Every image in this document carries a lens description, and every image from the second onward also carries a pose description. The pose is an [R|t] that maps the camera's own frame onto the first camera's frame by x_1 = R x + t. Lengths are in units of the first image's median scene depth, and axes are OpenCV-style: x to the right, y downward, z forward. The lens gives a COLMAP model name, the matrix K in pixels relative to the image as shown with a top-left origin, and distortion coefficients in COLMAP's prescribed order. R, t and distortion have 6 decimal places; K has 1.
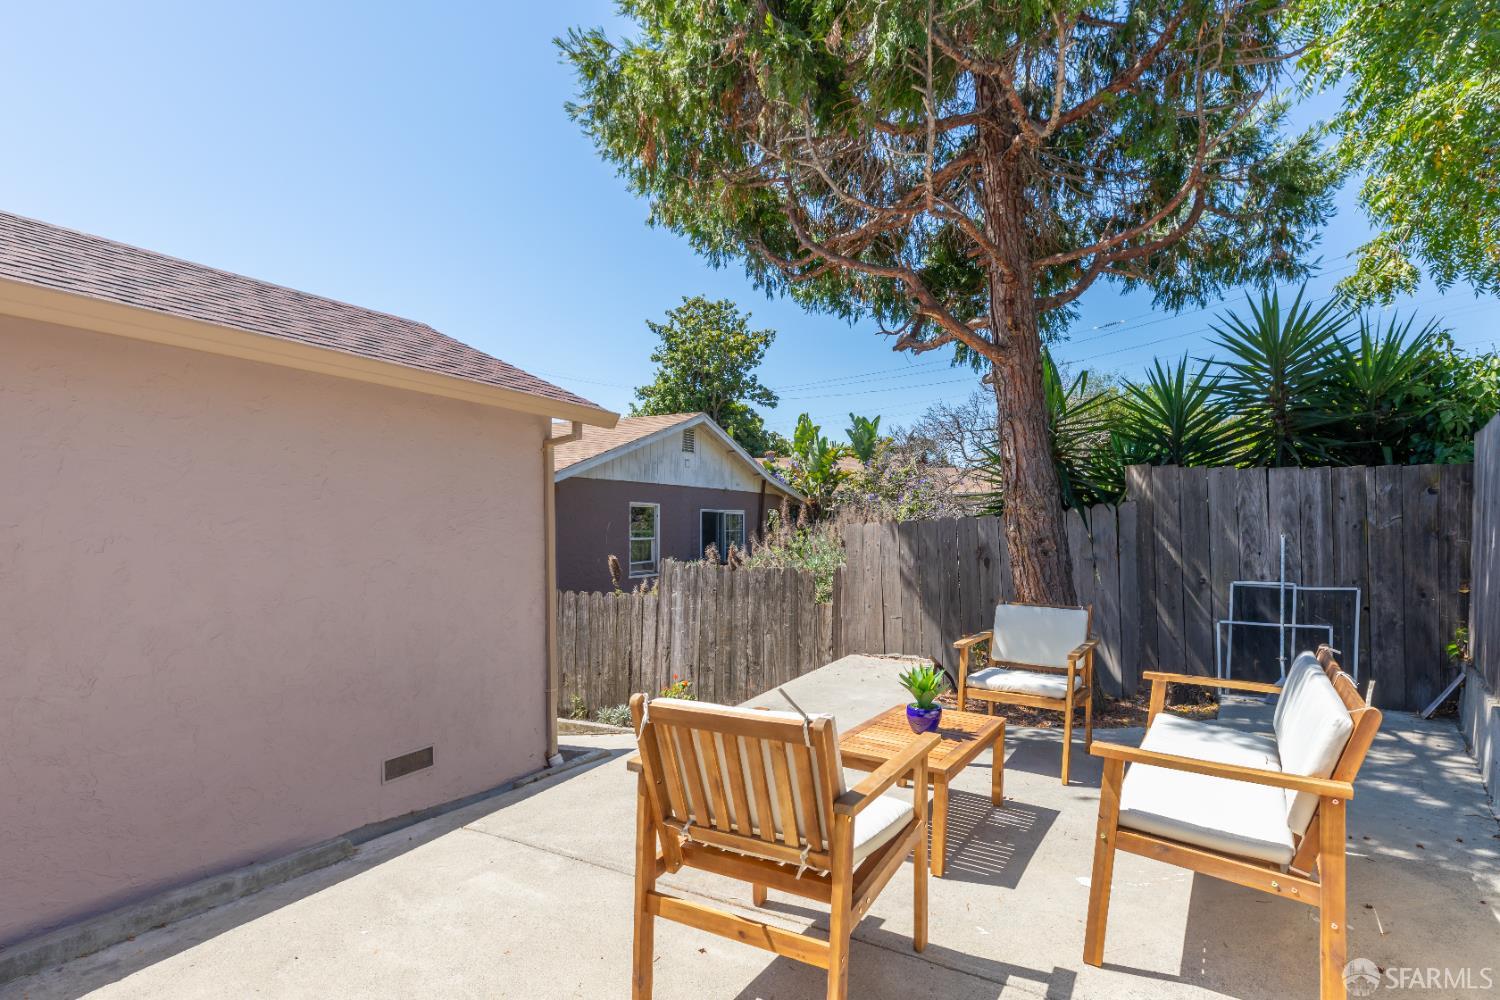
lens RADIAL K [[674.5, 0, 750.0], [0, 674.5, 500.0], [0, 0, 1]] dist [0.003133, 0.000039]
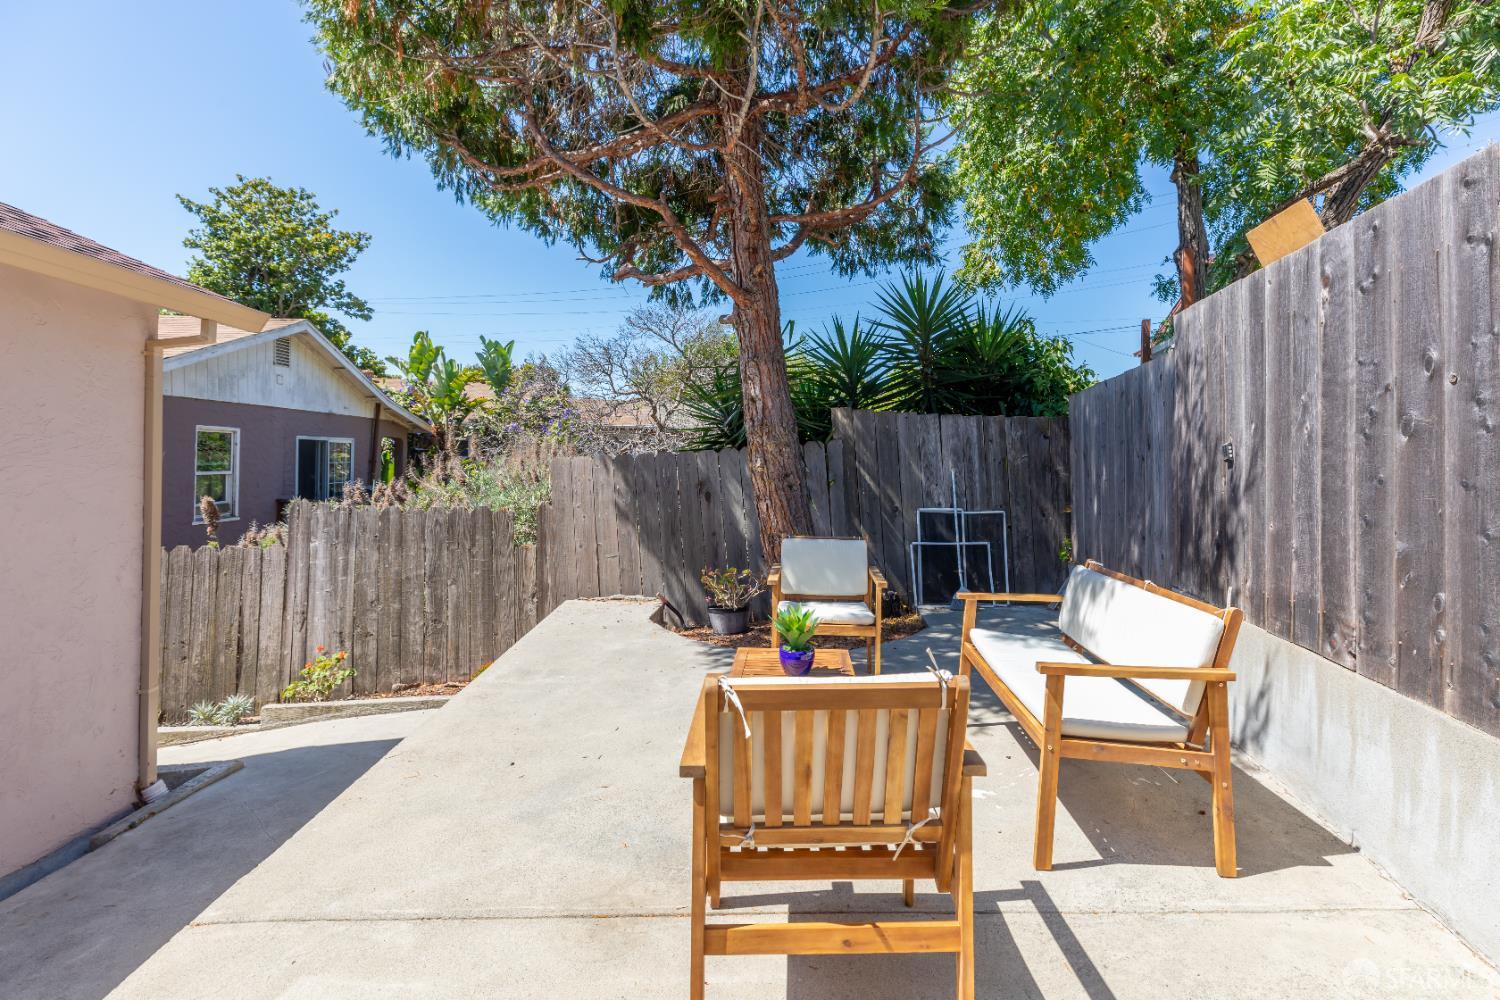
lens RADIAL K [[695.1, 0, 700.2], [0, 695.1, 392.4], [0, 0, 1]] dist [0.004038, -0.000217]
pose [[0.878151, 0.048928, 0.475875, -0.154538], [-0.023310, 0.997951, -0.059592, -0.001667], [-0.477815, 0.041238, 0.877492, 0.066194]]
